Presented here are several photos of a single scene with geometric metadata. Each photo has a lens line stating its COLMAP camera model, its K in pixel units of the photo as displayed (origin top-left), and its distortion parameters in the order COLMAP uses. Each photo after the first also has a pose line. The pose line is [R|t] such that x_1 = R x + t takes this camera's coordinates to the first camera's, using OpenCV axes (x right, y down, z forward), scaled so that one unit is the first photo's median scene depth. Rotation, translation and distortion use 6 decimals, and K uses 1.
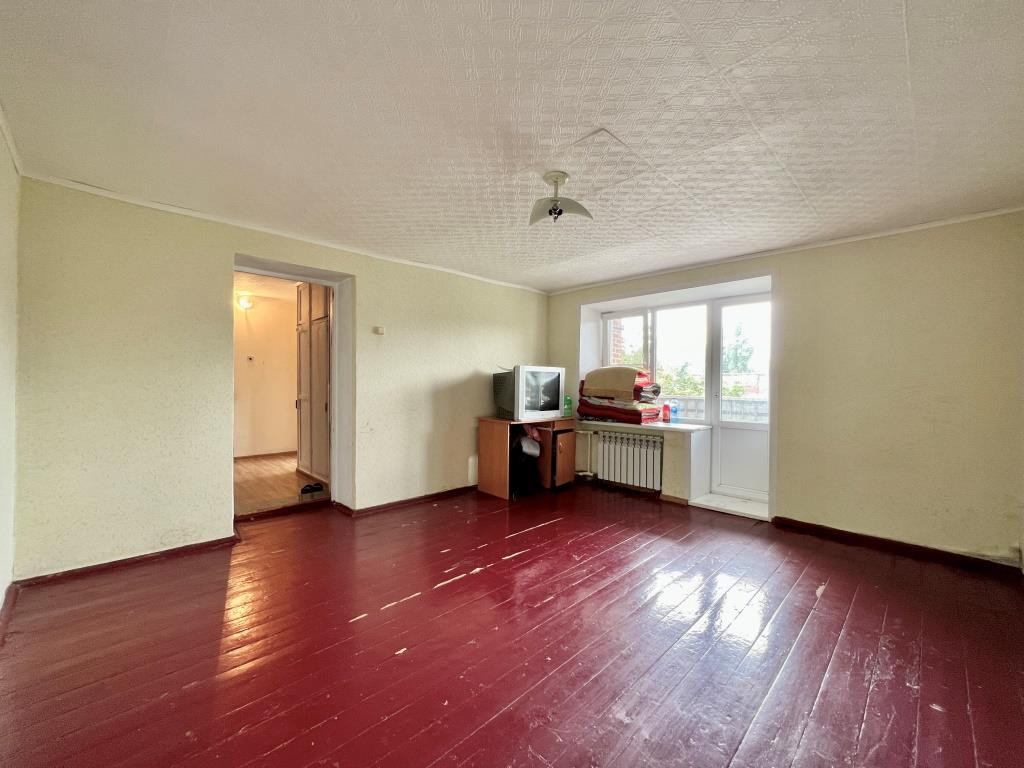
lens RADIAL K [[412.6, 0, 512.9], [0, 412.6, 382.7], [0, 0, 1]] dist [0.000268, 0.000149]
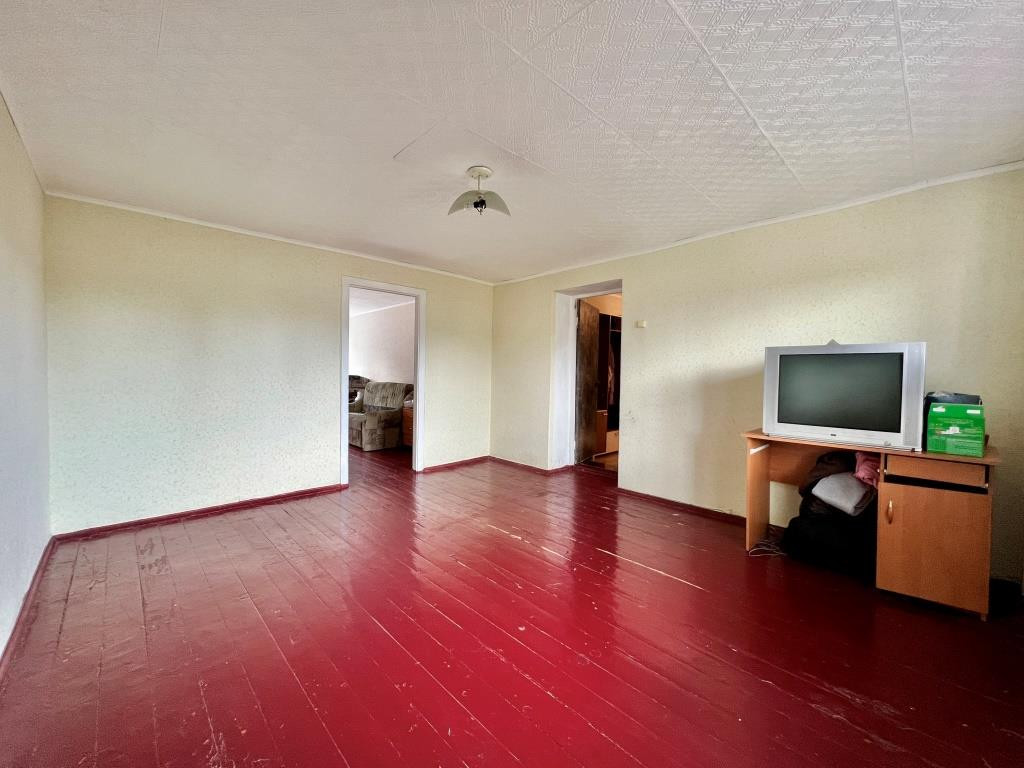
lens RADIAL K [[412.6, 0, 512.9], [0, 412.6, 382.7], [0, 0, 1]] dist [0.000268, 0.000149]
pose [[-0.013229, 0.012243, -0.999838, 0.693557], [-0.013105, 0.999837, 0.012417, 0.009231], [0.999827, 0.013268, -0.013067, 0.661370]]
